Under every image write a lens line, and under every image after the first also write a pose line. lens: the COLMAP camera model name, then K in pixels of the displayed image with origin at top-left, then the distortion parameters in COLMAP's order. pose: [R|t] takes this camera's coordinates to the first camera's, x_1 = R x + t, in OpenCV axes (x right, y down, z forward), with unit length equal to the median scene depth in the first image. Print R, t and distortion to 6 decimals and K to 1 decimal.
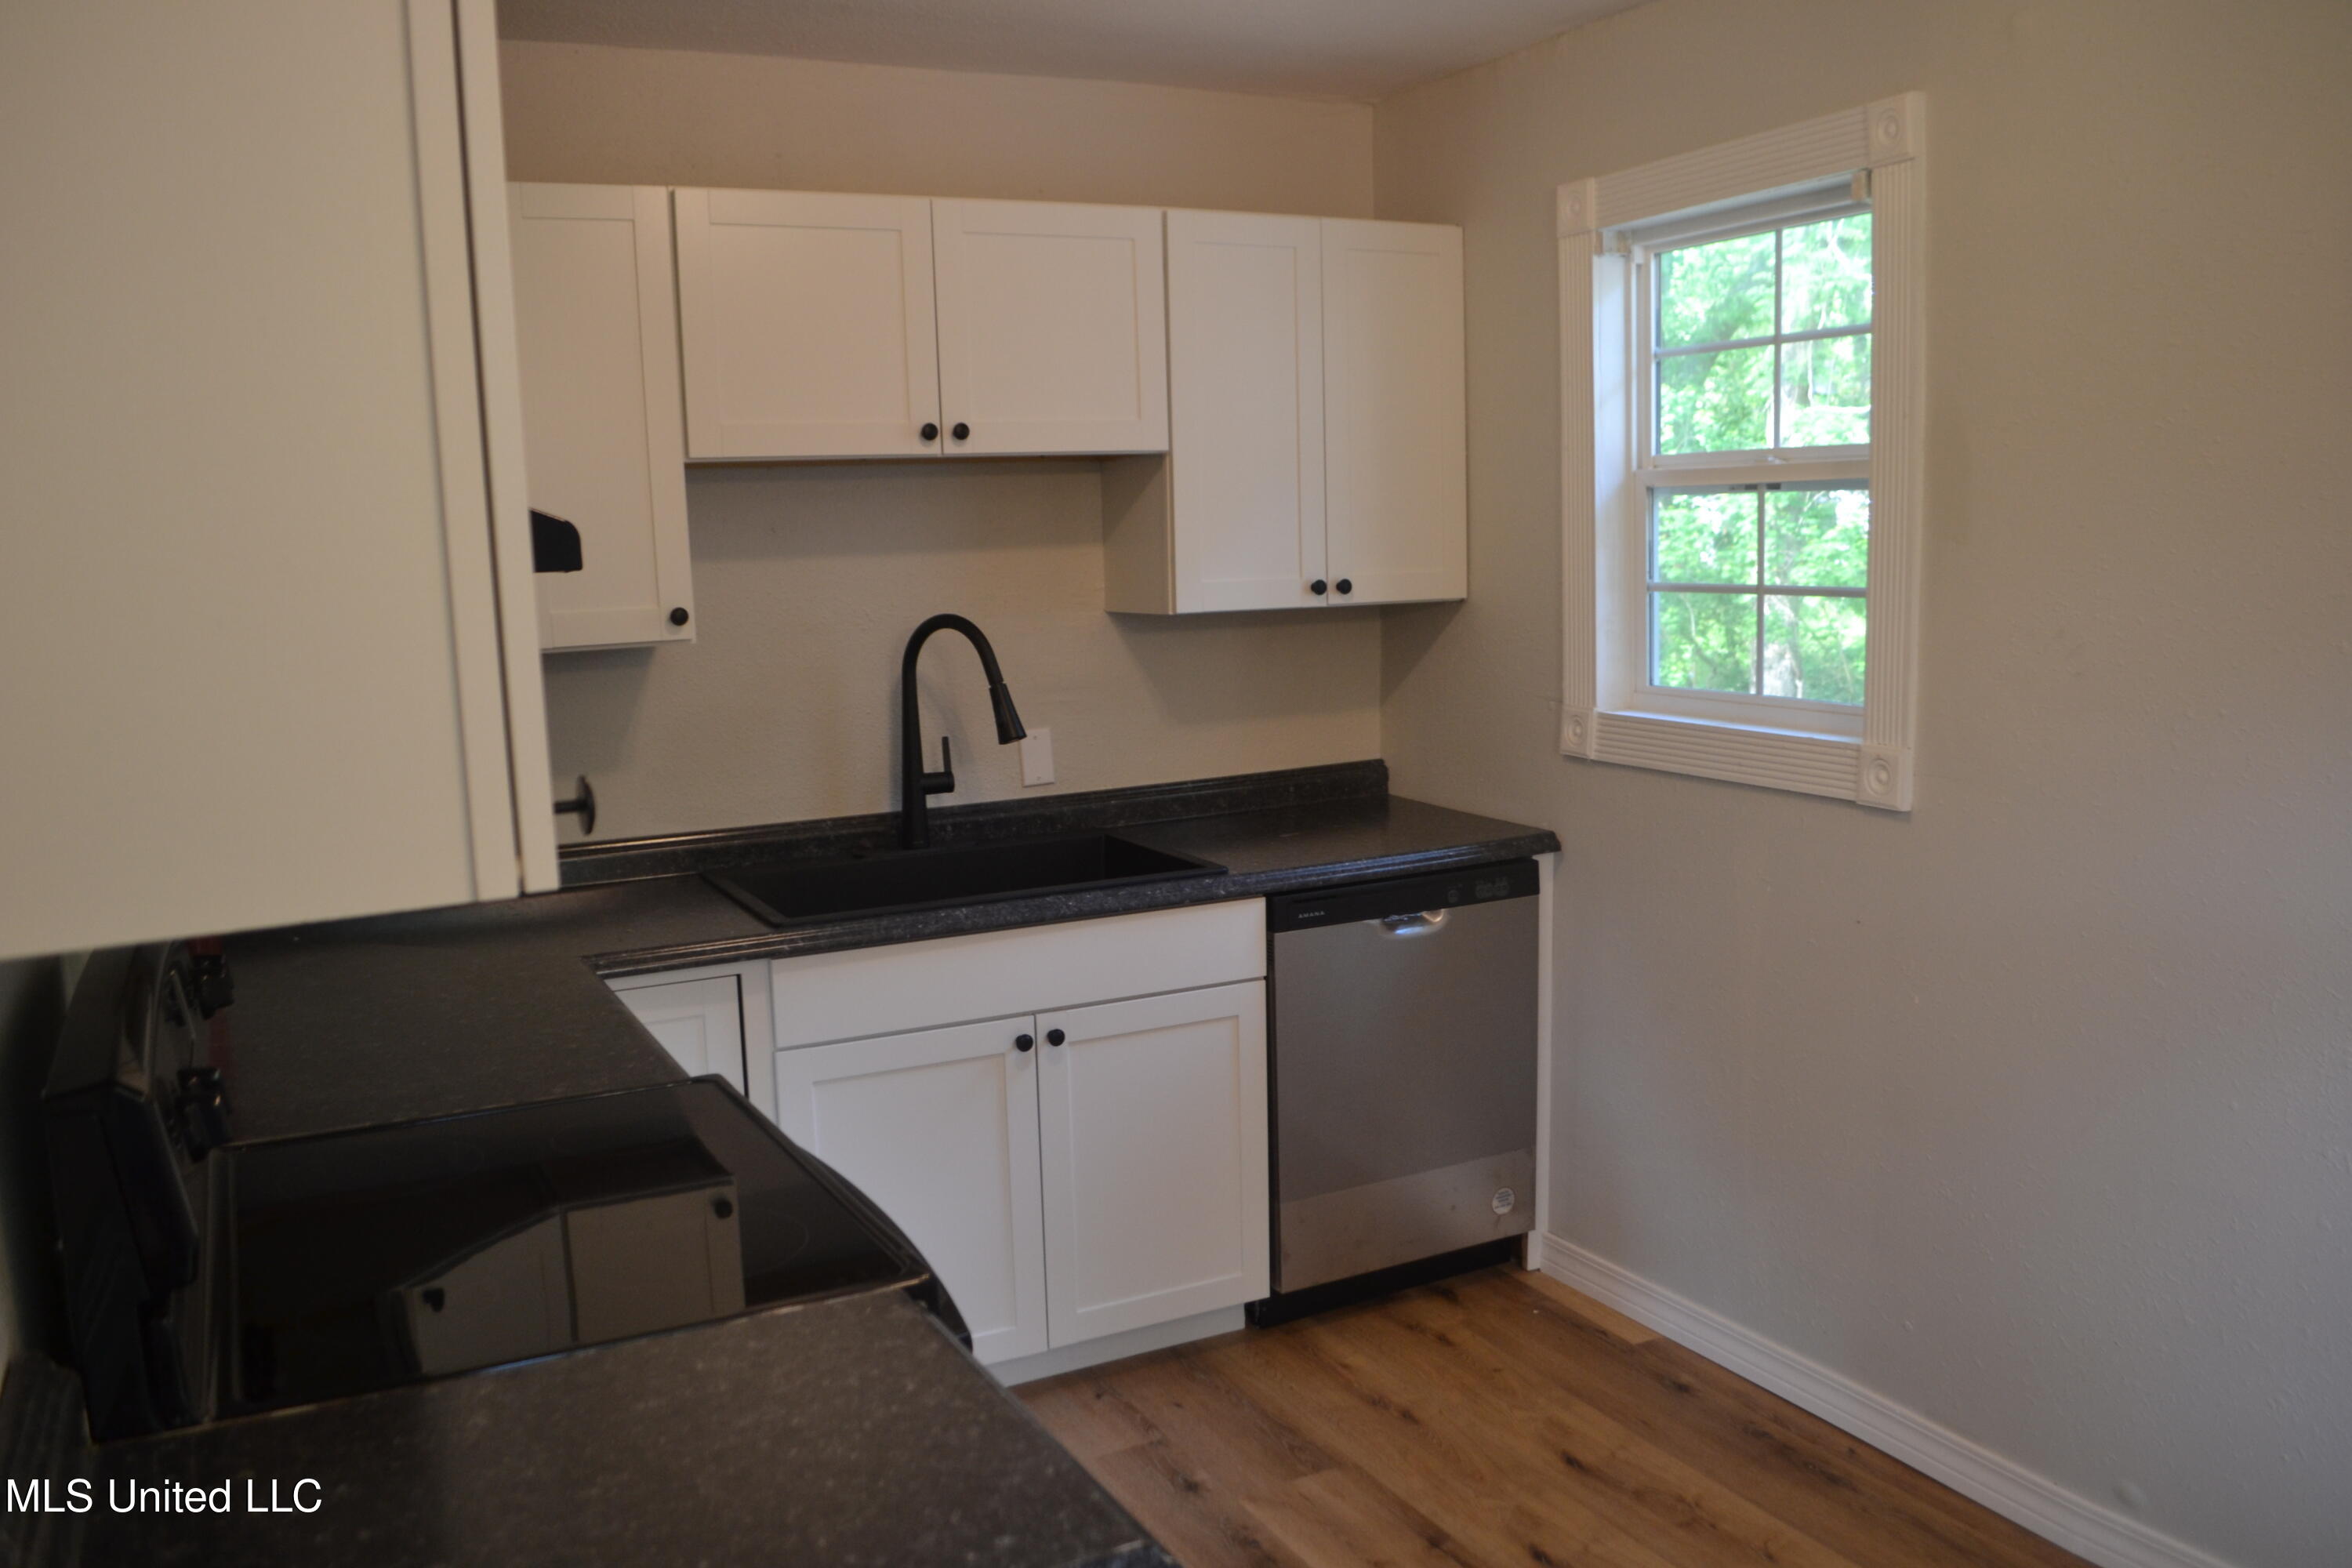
lens RADIAL K [[1893.6, 0, 1176.0], [0, 1893.6, 784.0], [0, 0, 1]] dist [-0.080637, 0.006198]
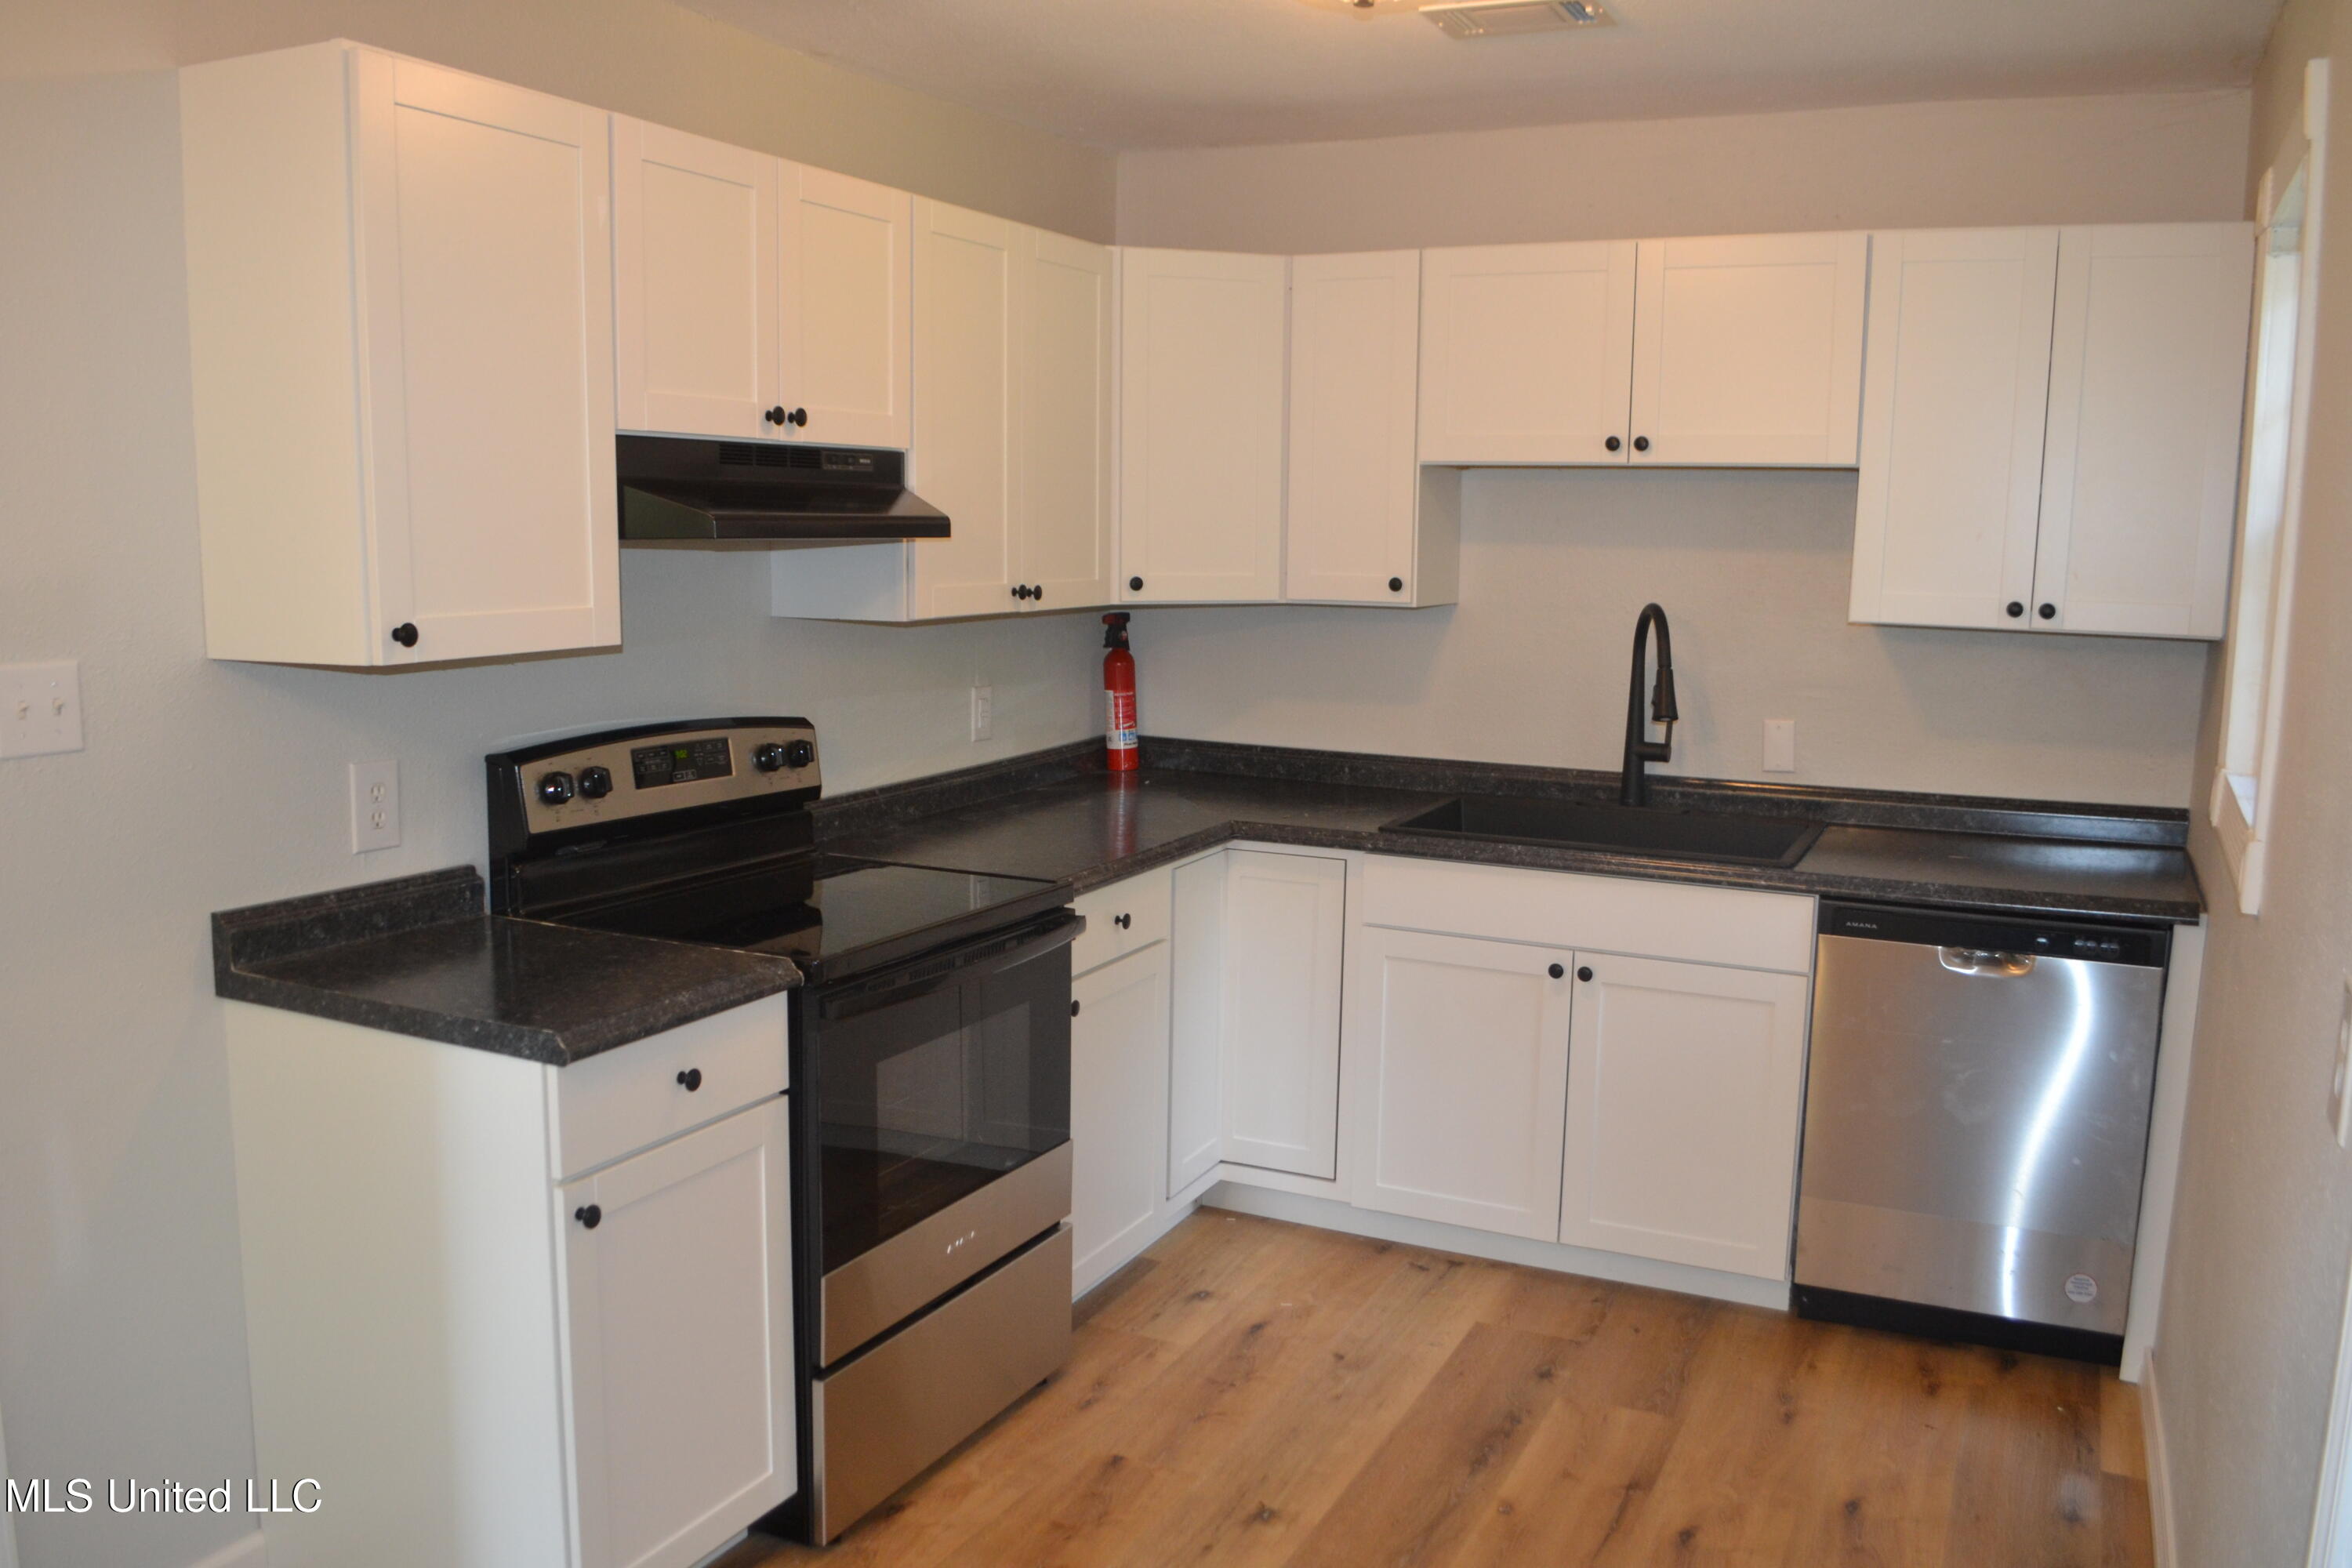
lens RADIAL K [[1893.6, 0, 1176.0], [0, 1893.6, 784.0], [0, 0, 1]] dist [-0.080637, 0.006198]
pose [[0.600368, 0.151654, -0.785213, 0.630524], [-0.140792, 0.986563, 0.082894, -0.037376], [0.787233, 0.060785, 0.613652, 0.089803]]
